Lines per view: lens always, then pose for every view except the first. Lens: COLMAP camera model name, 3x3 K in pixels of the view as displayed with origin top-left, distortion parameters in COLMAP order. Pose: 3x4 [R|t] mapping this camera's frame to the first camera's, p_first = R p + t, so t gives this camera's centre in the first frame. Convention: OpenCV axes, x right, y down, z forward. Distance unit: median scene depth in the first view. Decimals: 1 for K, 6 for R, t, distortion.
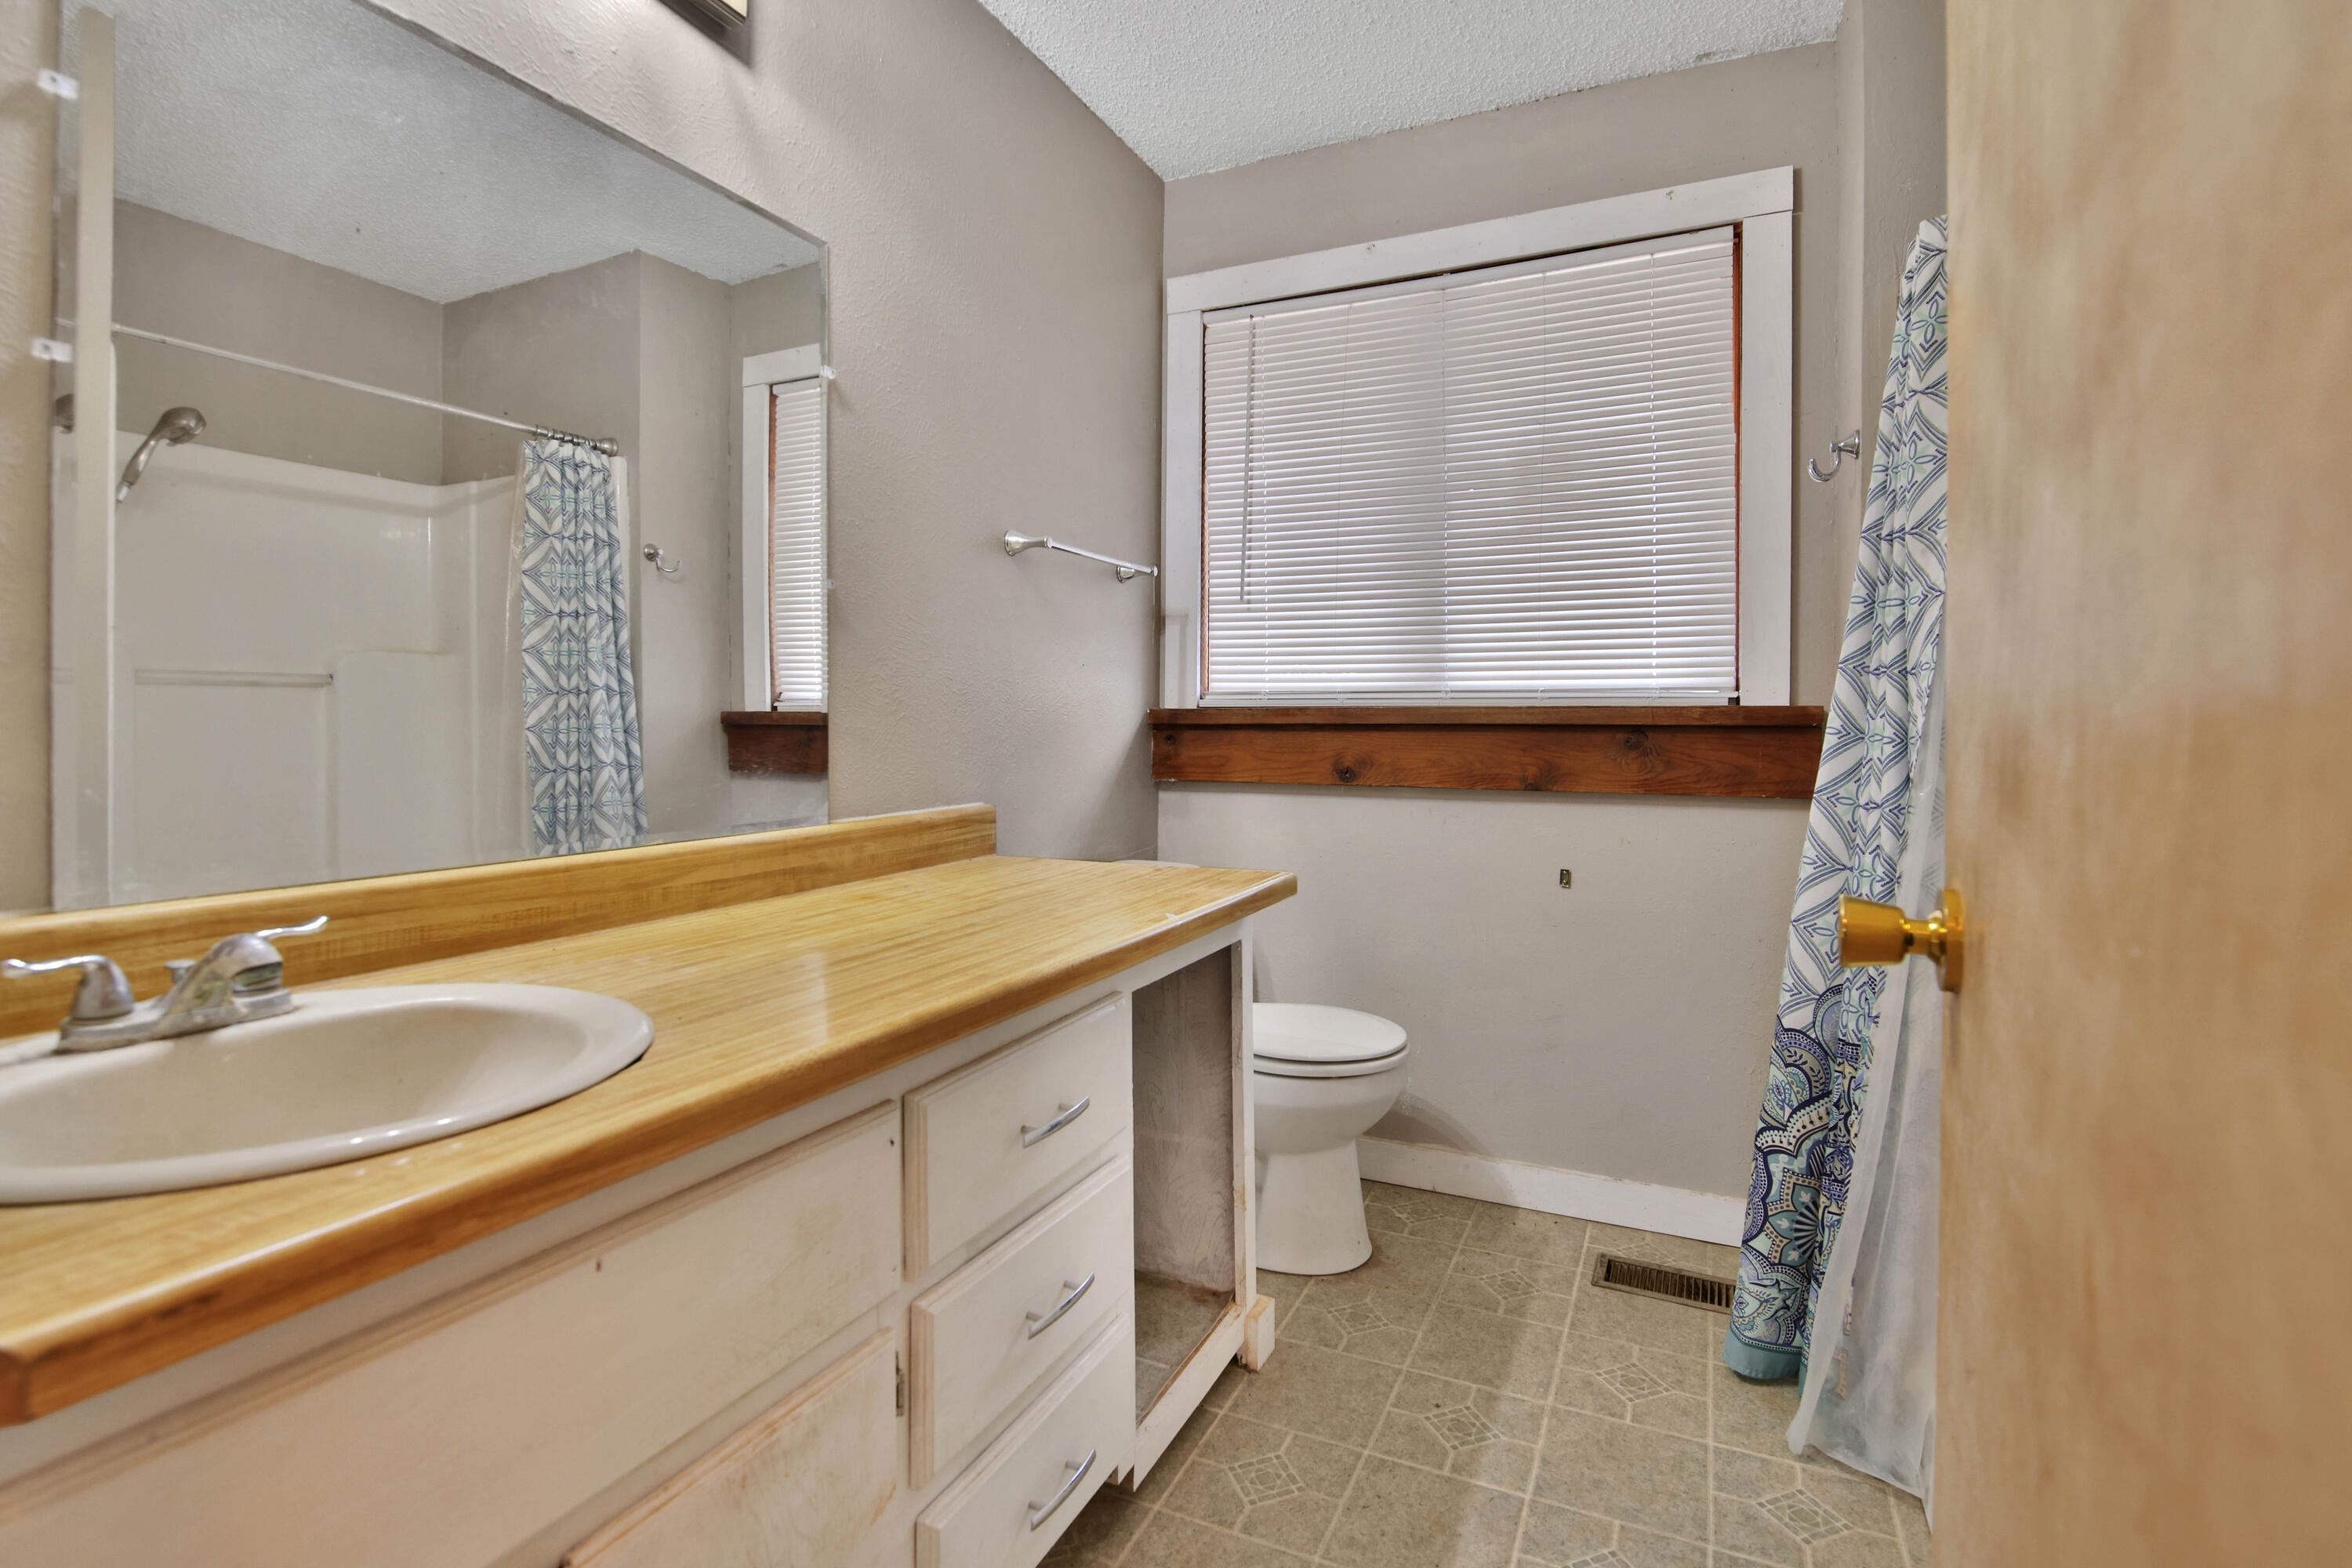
lens RADIAL K [[1111.0, 0, 1180.2], [0, 1111.0, 702.2], [0, 0, 1]] dist [-0.002335, -0.007159]
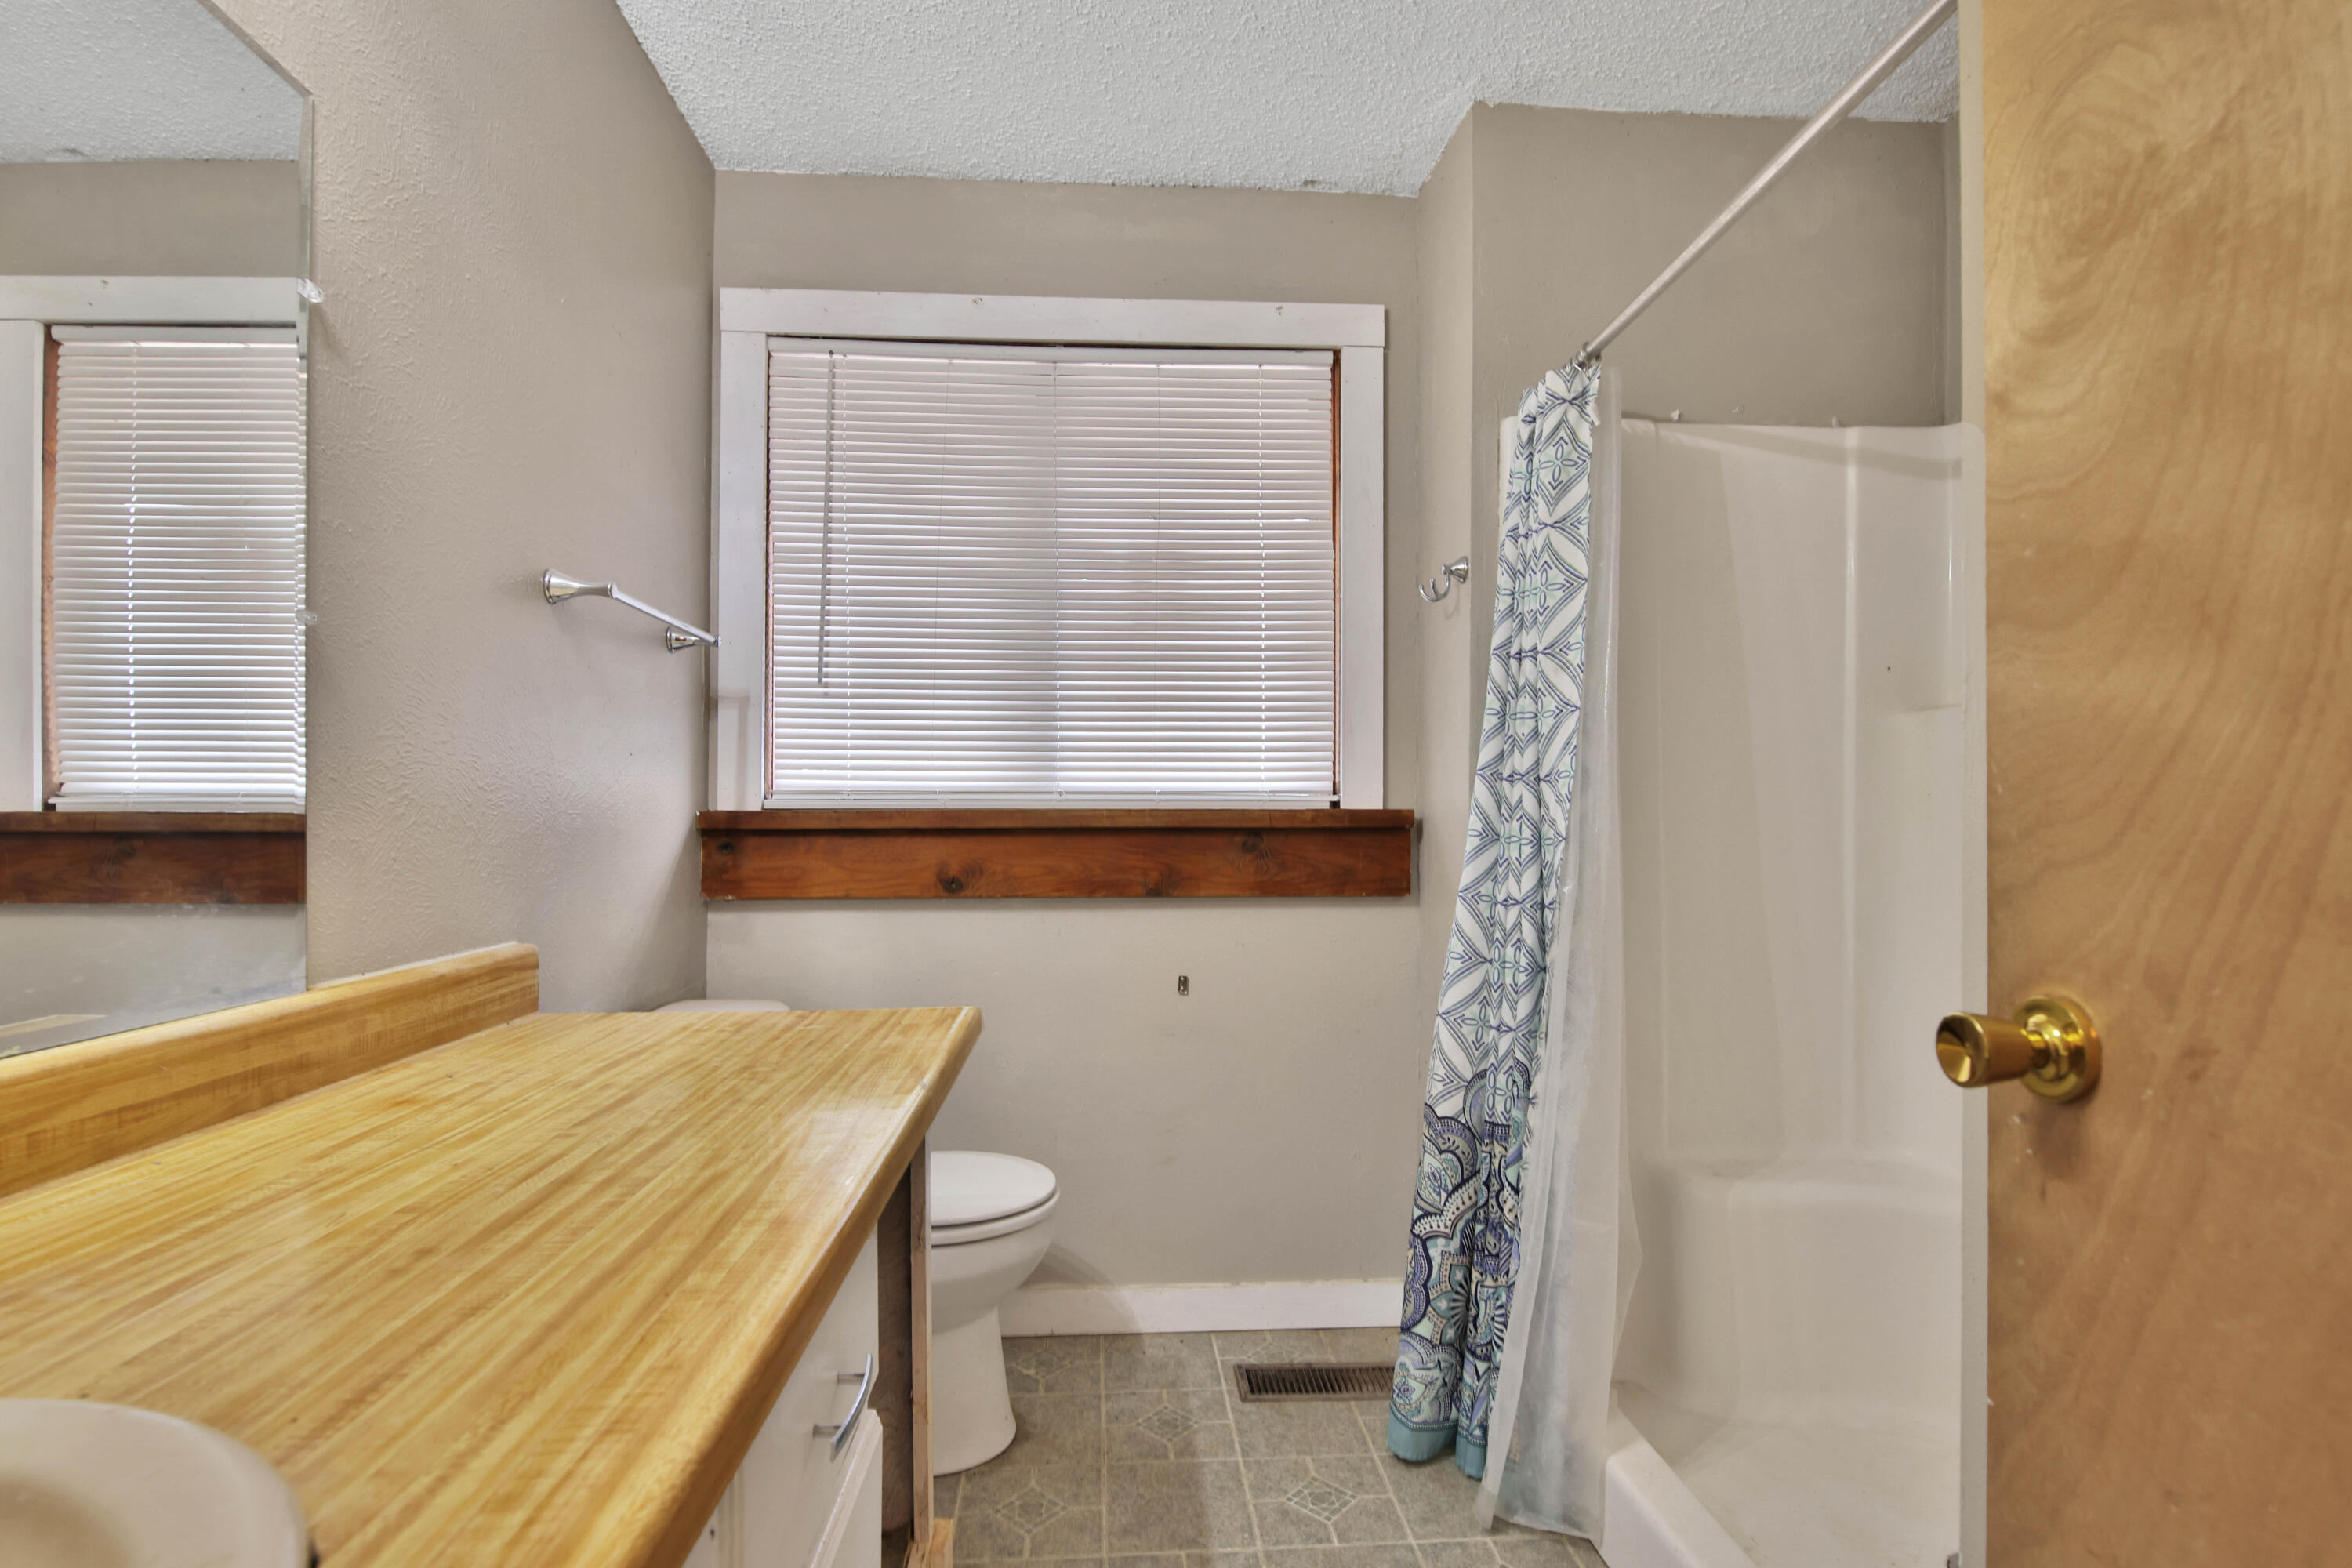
lens RADIAL K [[1118.1, 0, 1170.9], [0, 1118.1, 798.2], [0, 0, 1]] dist [0.001857, -0.010139]
pose [[0.877795, 0.005972, 0.478999, -0.174217], [-0.004057, 0.999979, -0.005034, -0.001055], [-0.479019, 0.002475, 0.877801, 0.179695]]
